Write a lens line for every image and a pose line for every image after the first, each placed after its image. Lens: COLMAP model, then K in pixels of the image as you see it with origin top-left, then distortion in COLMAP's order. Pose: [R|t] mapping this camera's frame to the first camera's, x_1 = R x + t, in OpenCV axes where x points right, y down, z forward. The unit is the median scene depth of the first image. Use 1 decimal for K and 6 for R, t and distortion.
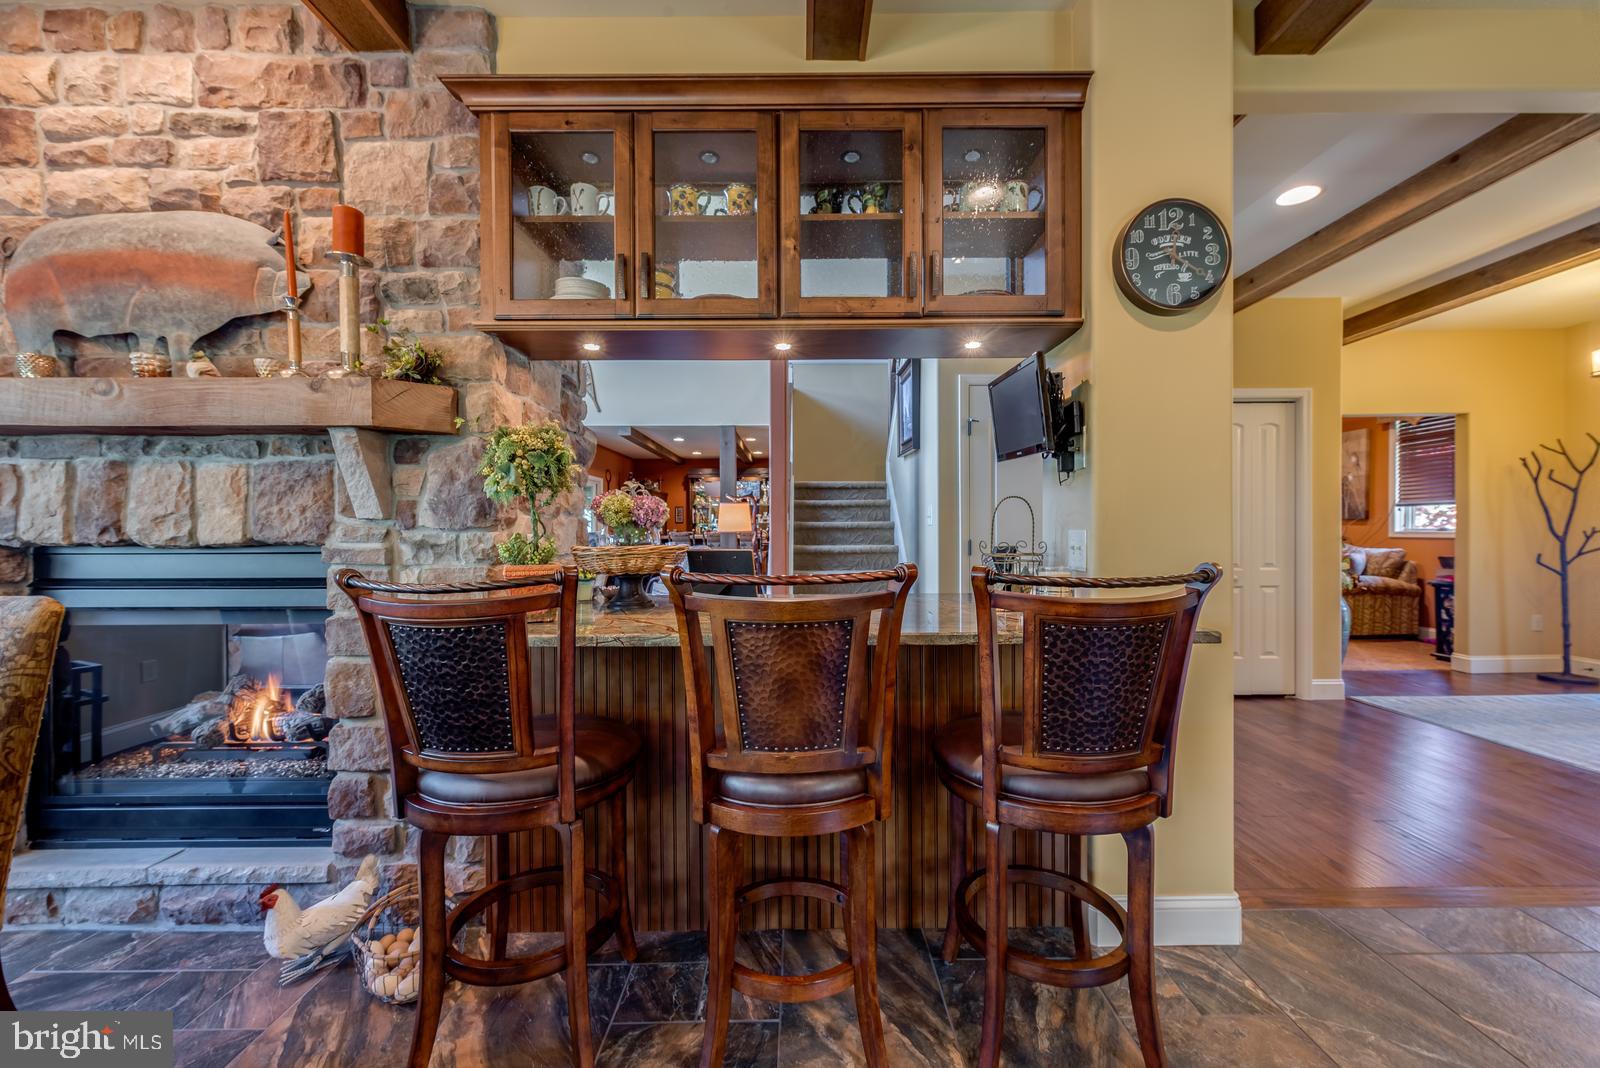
lens RADIAL K [[622.9, 0, 801.7], [0, 622.9, 536.3], [0, 0, 1]] dist [0.000242, -0.000191]
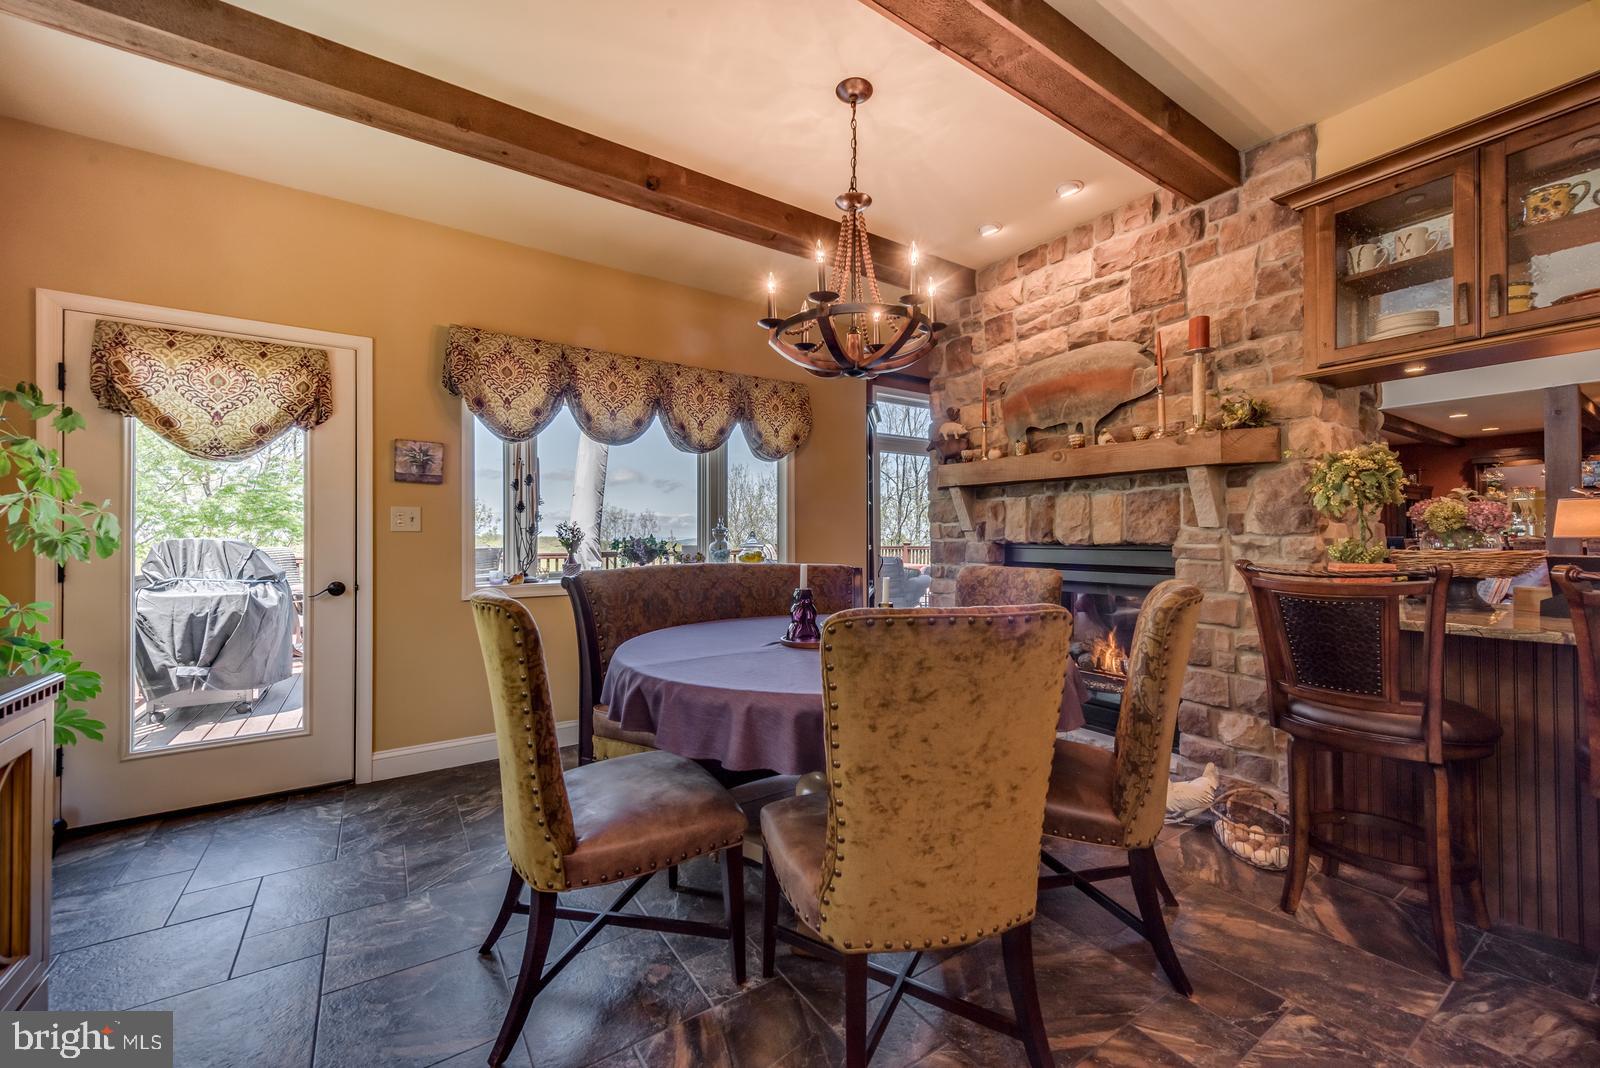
lens RADIAL K [[631.0, 0, 798.5], [0, 631.0, 534.5], [0, 0, 1]] dist [0.009923, -0.002123]
pose [[0.557999, -0.001411, -0.829840, -0.014058], [-0.007030, 0.999955, -0.006428, 0.004276], [0.829812, 0.009421, 0.557964, -0.584729]]
